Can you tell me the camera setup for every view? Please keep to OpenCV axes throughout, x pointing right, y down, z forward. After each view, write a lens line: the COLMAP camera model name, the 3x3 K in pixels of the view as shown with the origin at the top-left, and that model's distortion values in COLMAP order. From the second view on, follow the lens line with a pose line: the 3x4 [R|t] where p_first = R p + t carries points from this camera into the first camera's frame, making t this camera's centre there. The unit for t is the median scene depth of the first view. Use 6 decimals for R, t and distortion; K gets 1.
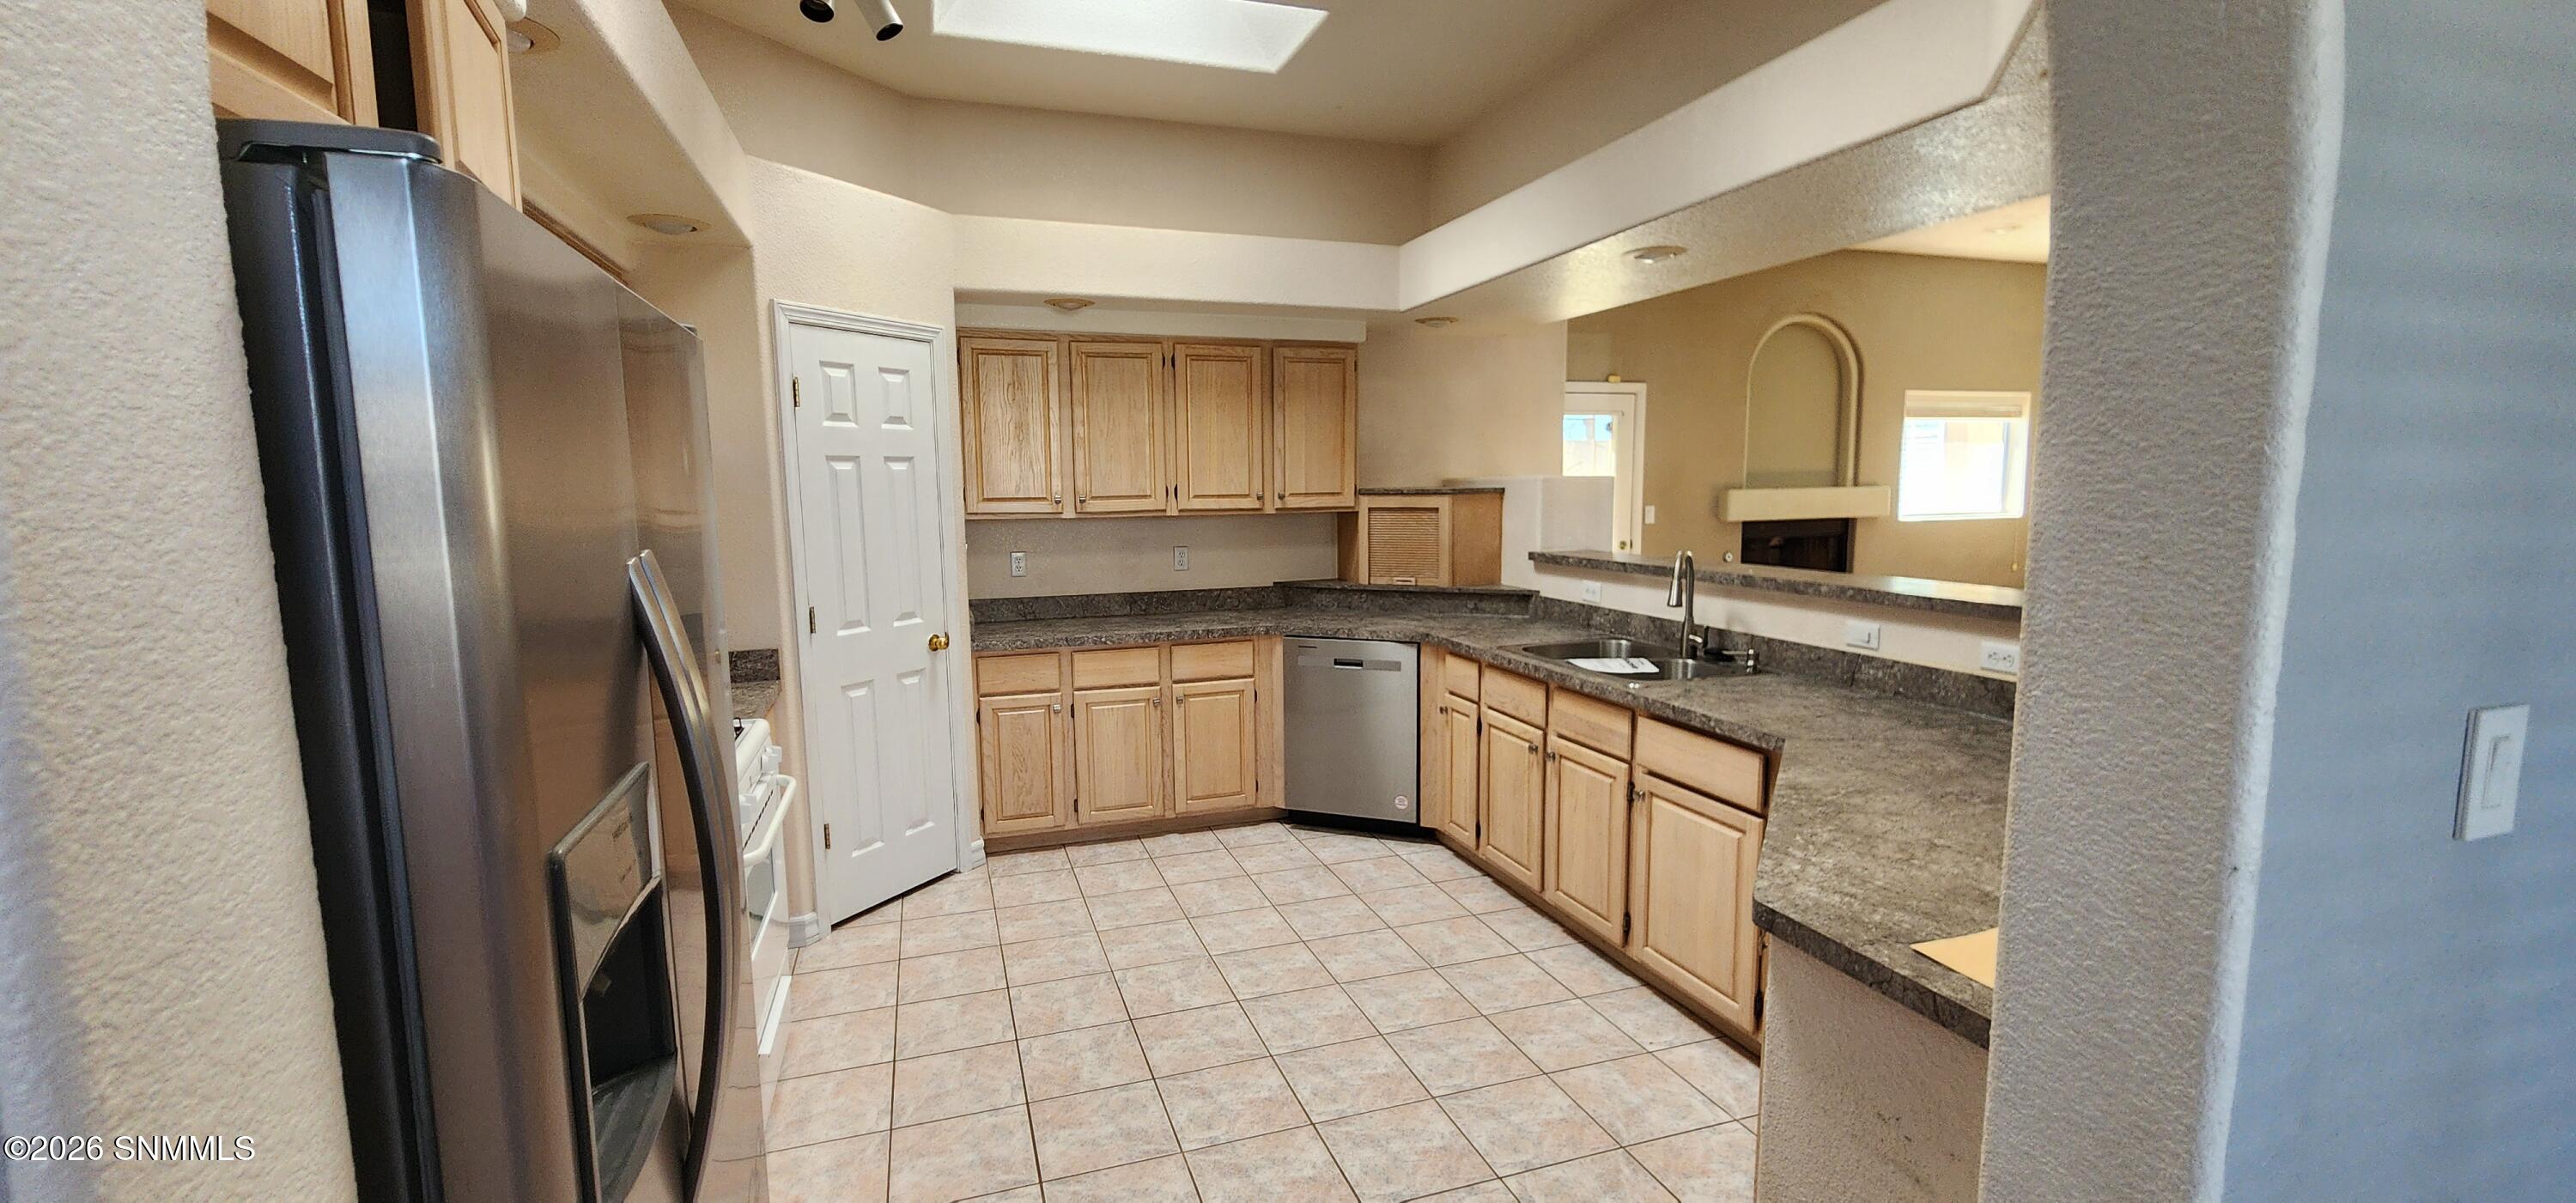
lens RADIAL K [[1061.9, 0, 1287.5], [0, 1061.9, 603.6], [0, 0, 1]] dist [0.000991, -0.000070]
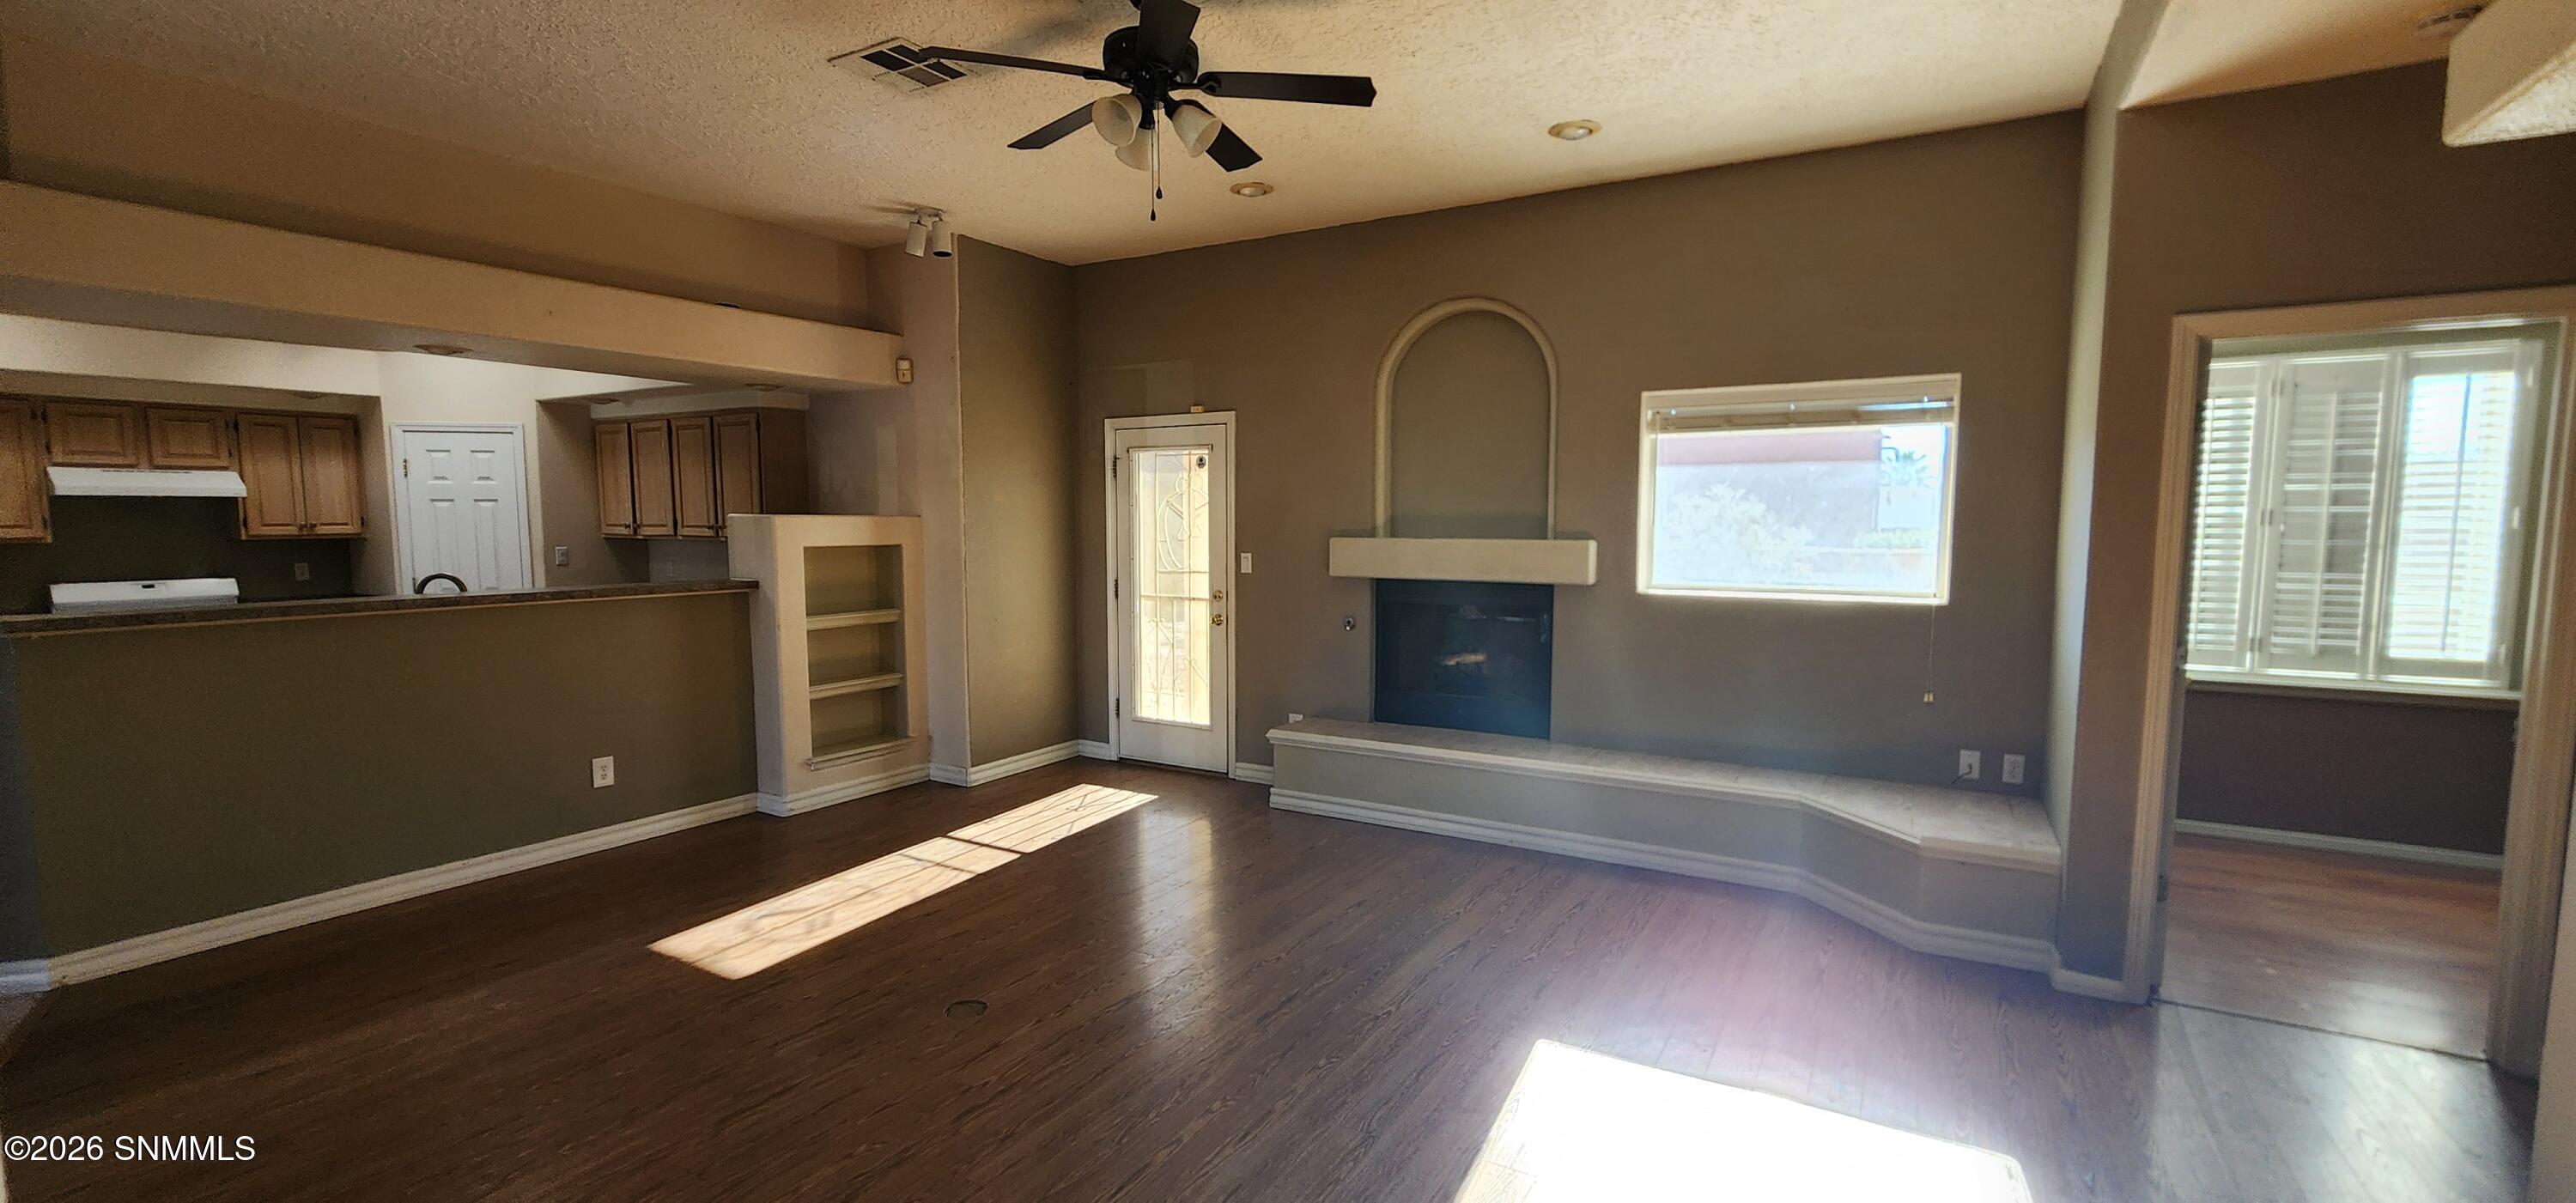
lens RADIAL K [[1061.9, 0, 1290.4], [0, 1061.9, 602.7], [0, 0, 1]] dist [0.000991, -0.000070]
pose [[0.648663, 0.079028, -0.756962, 1.019900], [-0.098352, 0.994959, 0.019595, -0.072060], [0.754695, 0.061738, 0.653165, 0.470296]]
